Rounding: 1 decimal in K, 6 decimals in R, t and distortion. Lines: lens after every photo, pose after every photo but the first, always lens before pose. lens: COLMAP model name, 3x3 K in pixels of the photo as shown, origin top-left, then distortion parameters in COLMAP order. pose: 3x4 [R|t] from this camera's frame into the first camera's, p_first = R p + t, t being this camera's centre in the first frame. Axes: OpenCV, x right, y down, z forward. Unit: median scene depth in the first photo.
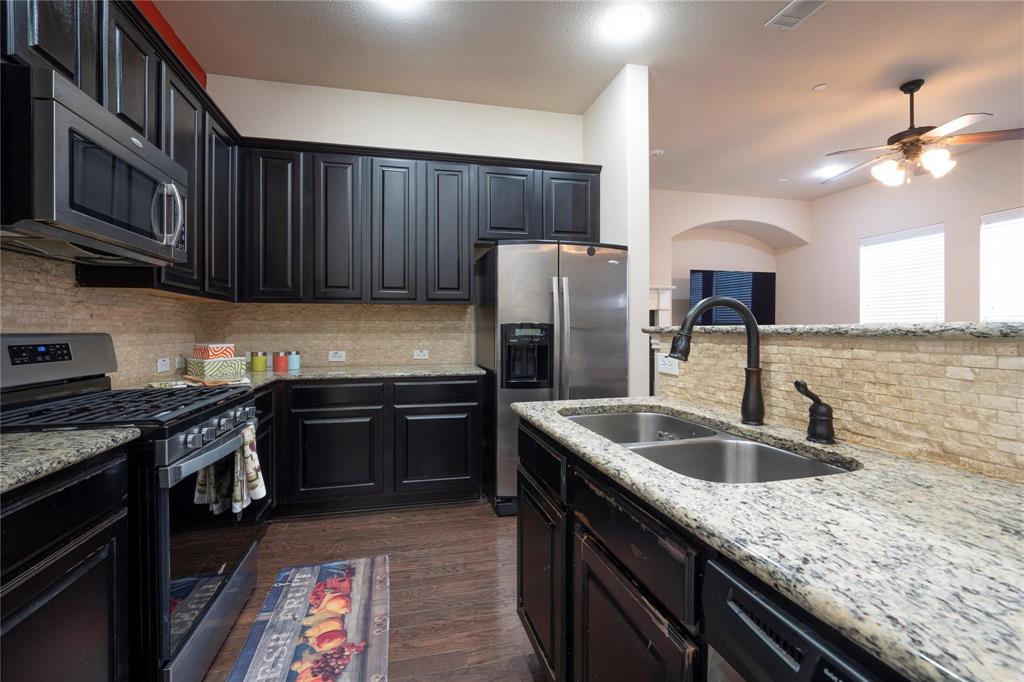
lens RADIAL K [[425.6, 0, 487.2], [0, 425.6, 330.5], [0, 0, 1]] dist [-0.008592, 0.000091]
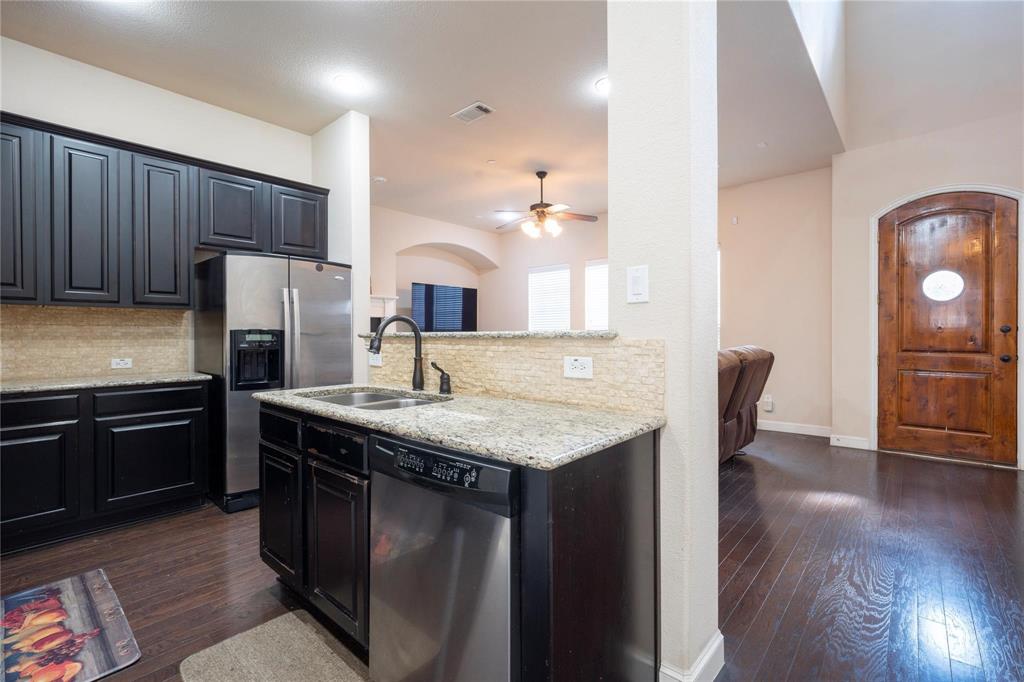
lens RADIAL K [[458.2, 0, 506.5], [0, 458.2, 338.6], [0, 0, 1]] dist [-0.010234, 0.004043]
pose [[0.812031, -0.005657, 0.583587, -0.069597], [0.002711, 0.999979, 0.005922, 0.001323], [-0.583608, -0.003227, 0.812029, -0.307957]]
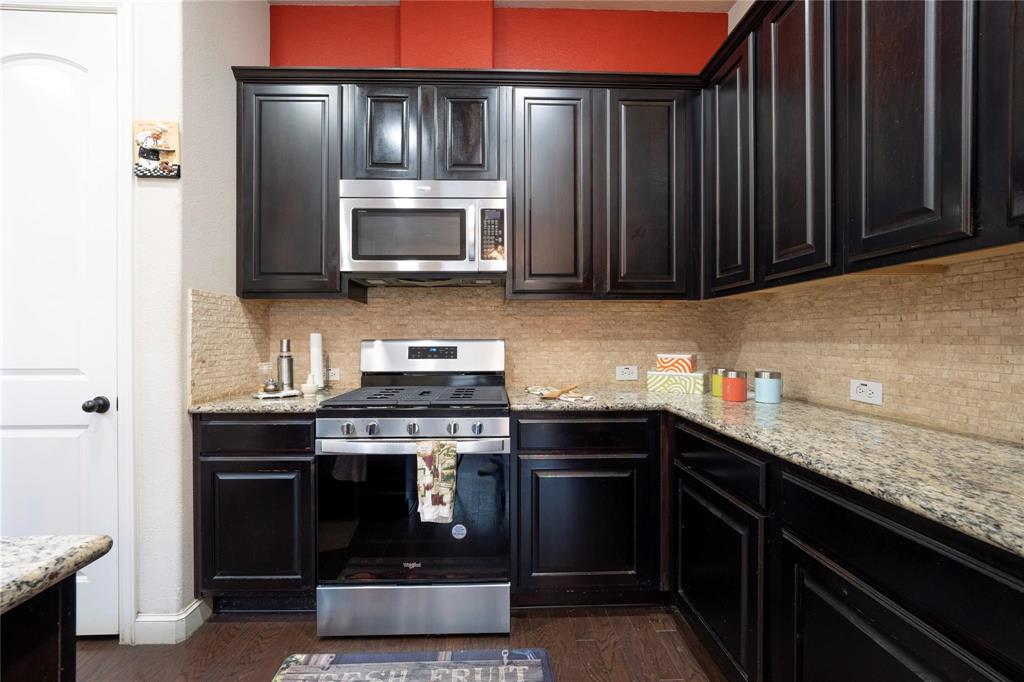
lens RADIAL K [[425.6, 0, 509.5], [0, 425.6, 339.4], [0, 0, 1]] dist [-0.008592, 0.000091]
pose [[-0.172928, 0.005843, -0.984917, 0.207267], [0.001204, 0.999983, 0.005721, -0.000677], [0.984934, -0.000196, -0.172933, 0.809321]]
